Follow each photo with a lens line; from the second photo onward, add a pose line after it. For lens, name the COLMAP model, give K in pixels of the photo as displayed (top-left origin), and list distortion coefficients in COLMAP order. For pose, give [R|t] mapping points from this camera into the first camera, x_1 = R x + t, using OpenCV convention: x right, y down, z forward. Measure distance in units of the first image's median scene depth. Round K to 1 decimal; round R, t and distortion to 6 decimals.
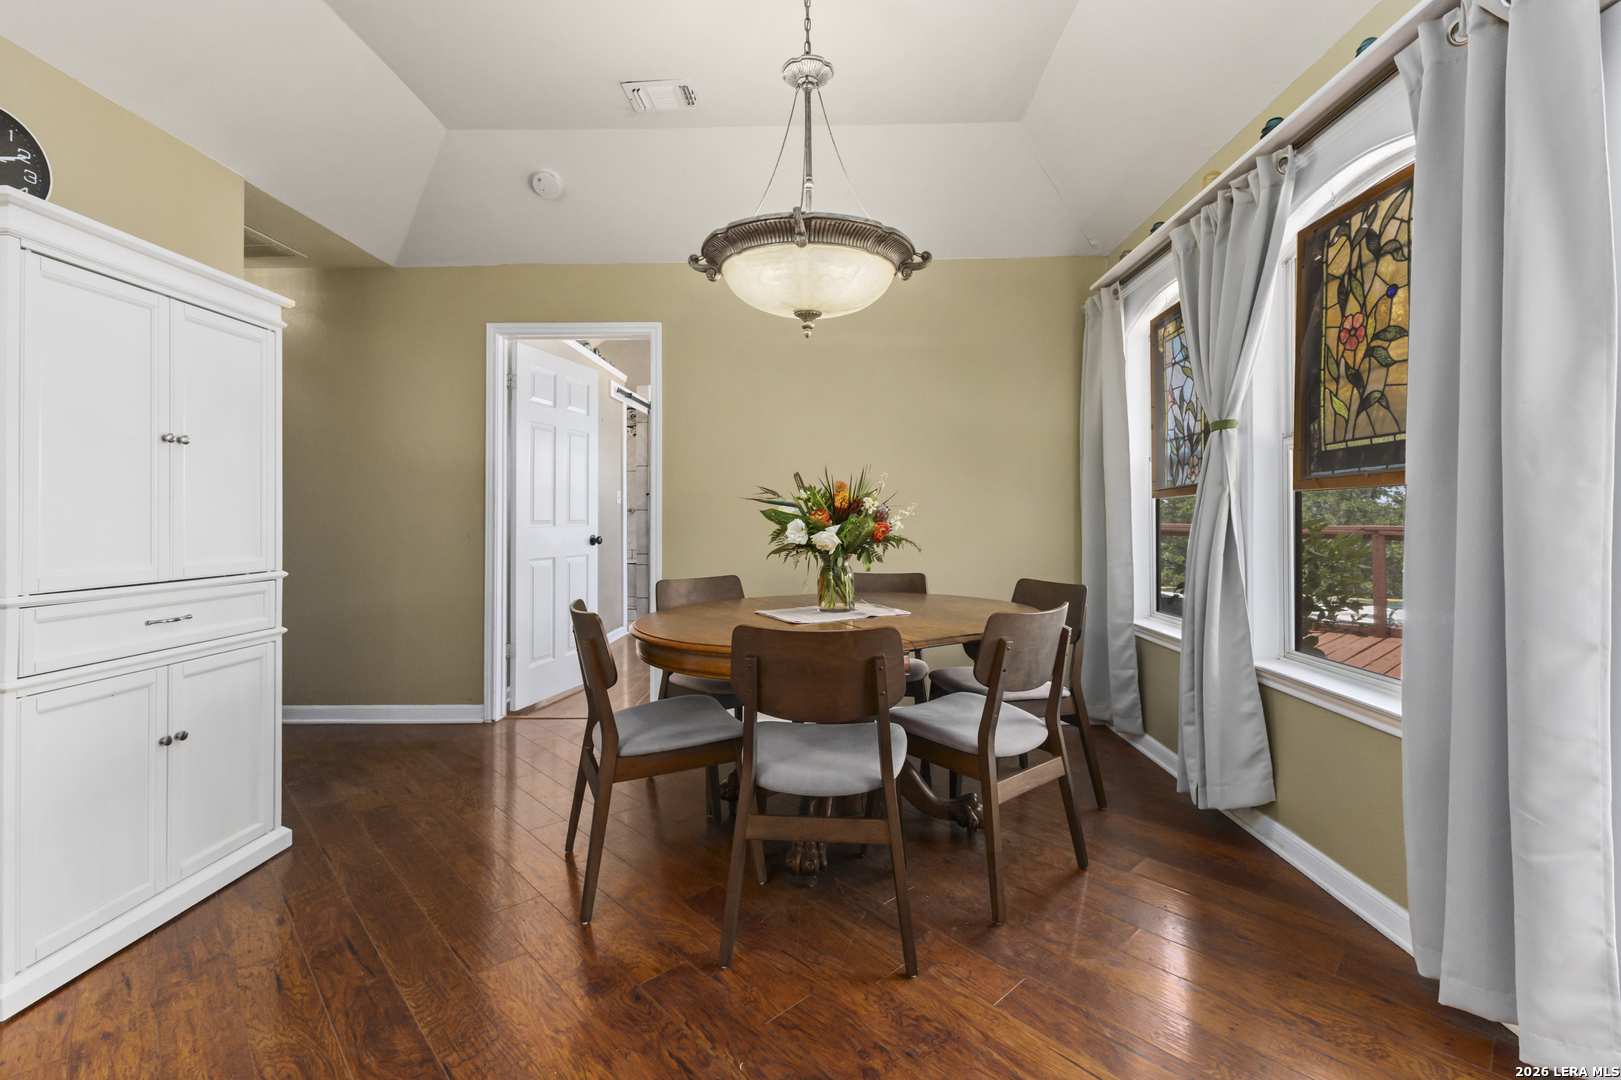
lens RADIAL K [[713.7, 0, 812.1], [0, 713.7, 495.5], [0, 0, 1]] dist [0.008046, 0.000034]
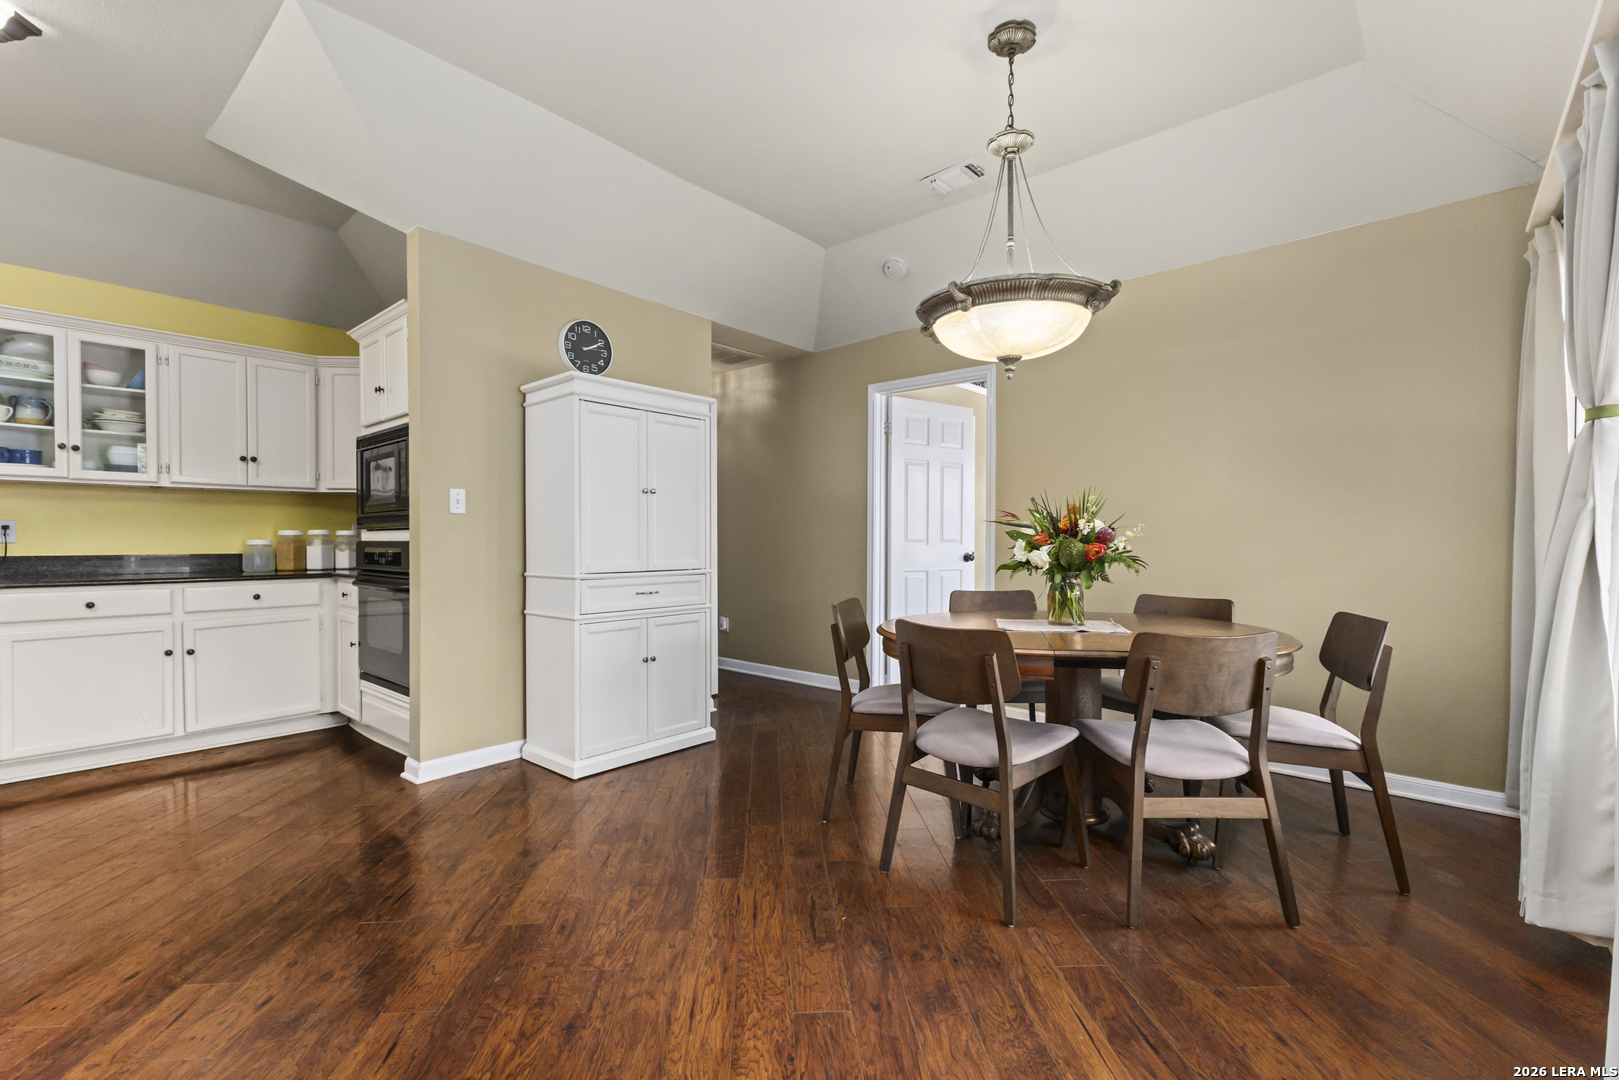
lens RADIAL K [[701.7, 0, 803.7], [0, 701.7, 528.4], [0, 0, 1]] dist [0.009613, -0.000031]
pose [[0.765967, -0.002282, -0.642876, 0.460922], [0.013122, 0.999841, 0.012087, -0.002020], [0.642746, -0.017694, 0.765875, -0.071301]]
